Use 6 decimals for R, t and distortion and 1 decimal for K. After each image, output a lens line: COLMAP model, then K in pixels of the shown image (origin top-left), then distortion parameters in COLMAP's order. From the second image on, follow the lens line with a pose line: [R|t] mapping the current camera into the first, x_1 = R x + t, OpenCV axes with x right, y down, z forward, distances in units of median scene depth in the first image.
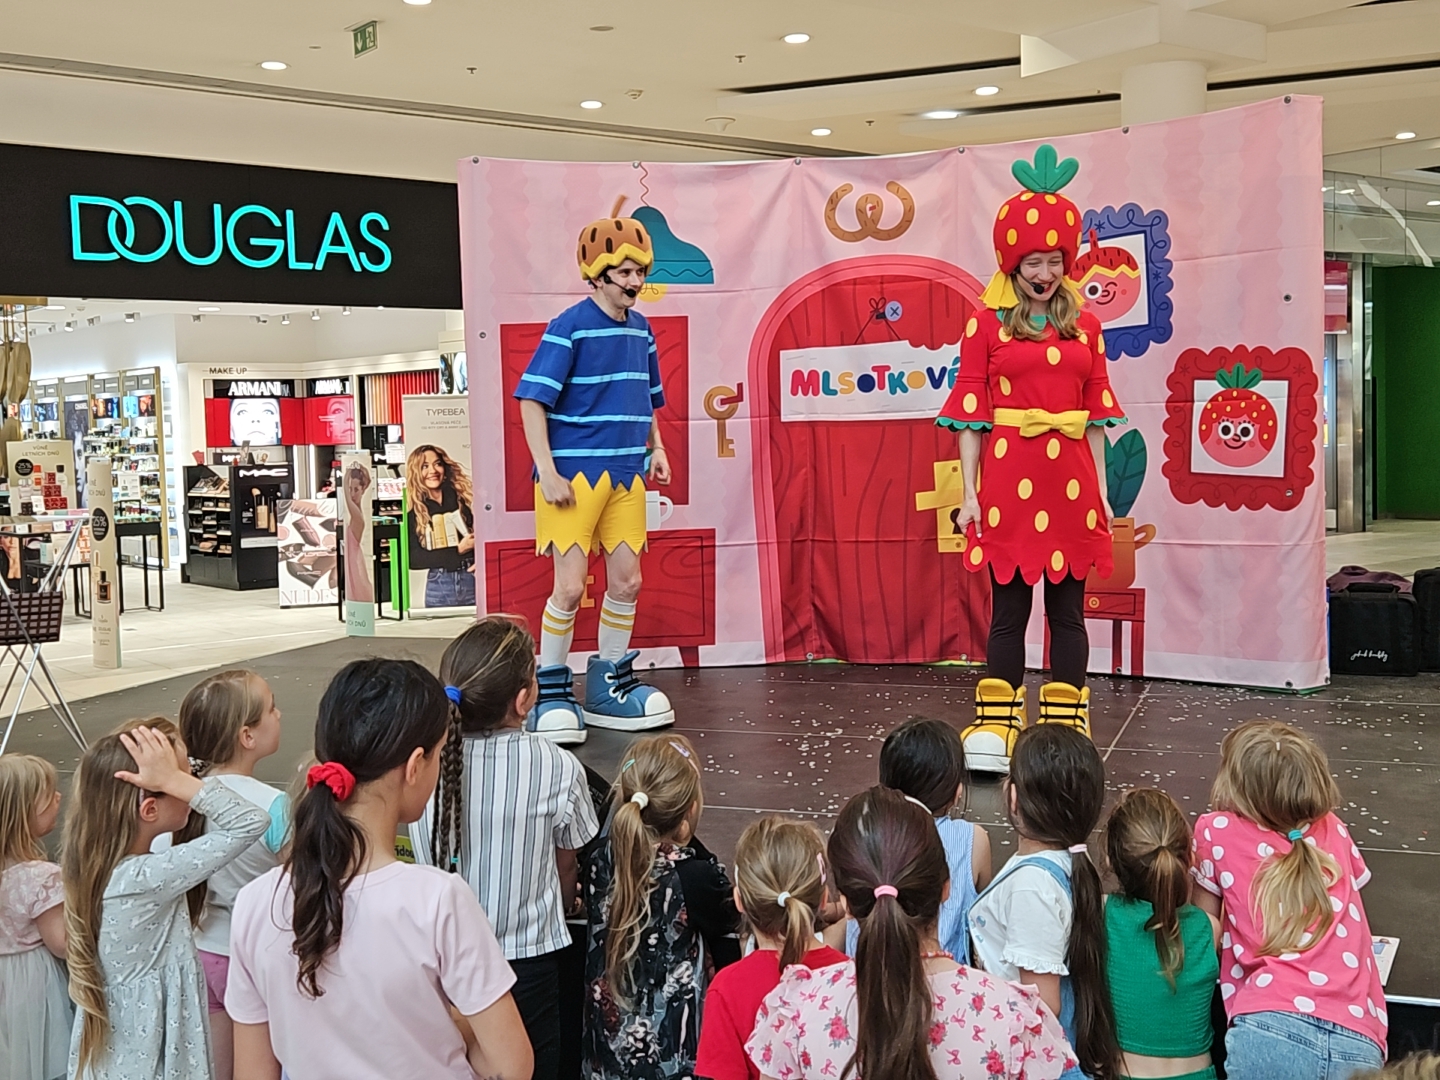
lens RADIAL K [[1669.3, 0, 720.0], [0, 1669.3, 540.0], [0, 0, 1]] dist [0.093015, -0.023590]
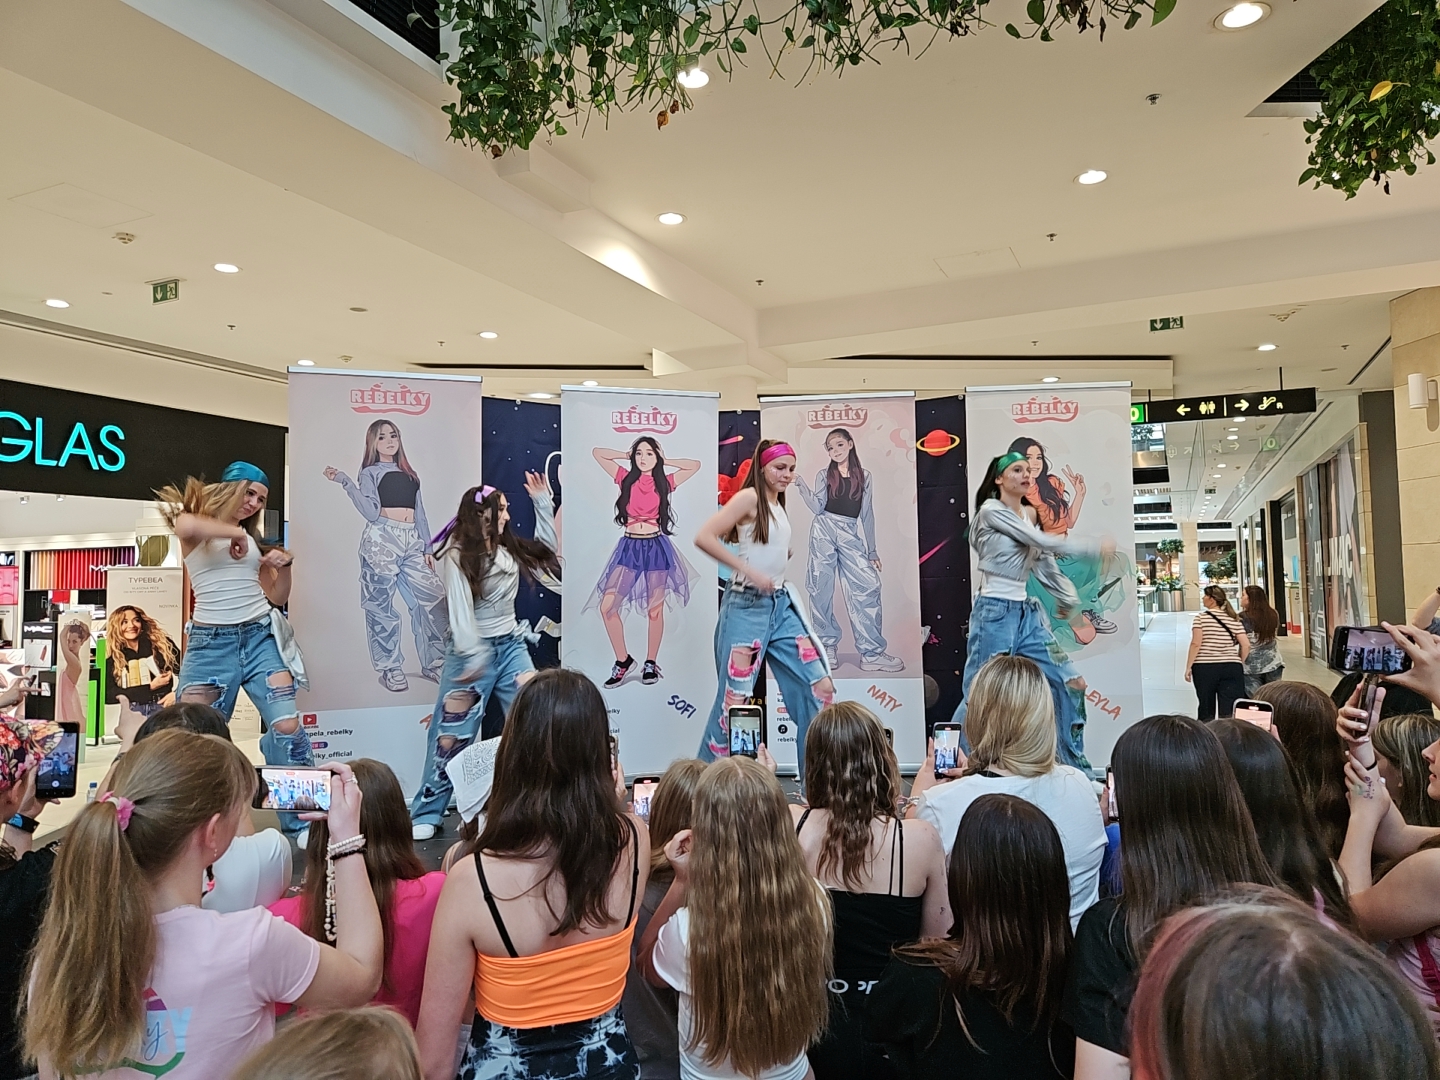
lens RADIAL K [[997.5, 0, 720.0], [0, 997.5, 540.0], [0, 0, 1]] dist [0.041373, -0.002192]
pose [[0.895457, 0.031817, 0.444010, -0.122295], [0.022222, 0.993004, -0.115974, -0.006980], [-0.444593, 0.113717, 0.888485, 0.107189]]
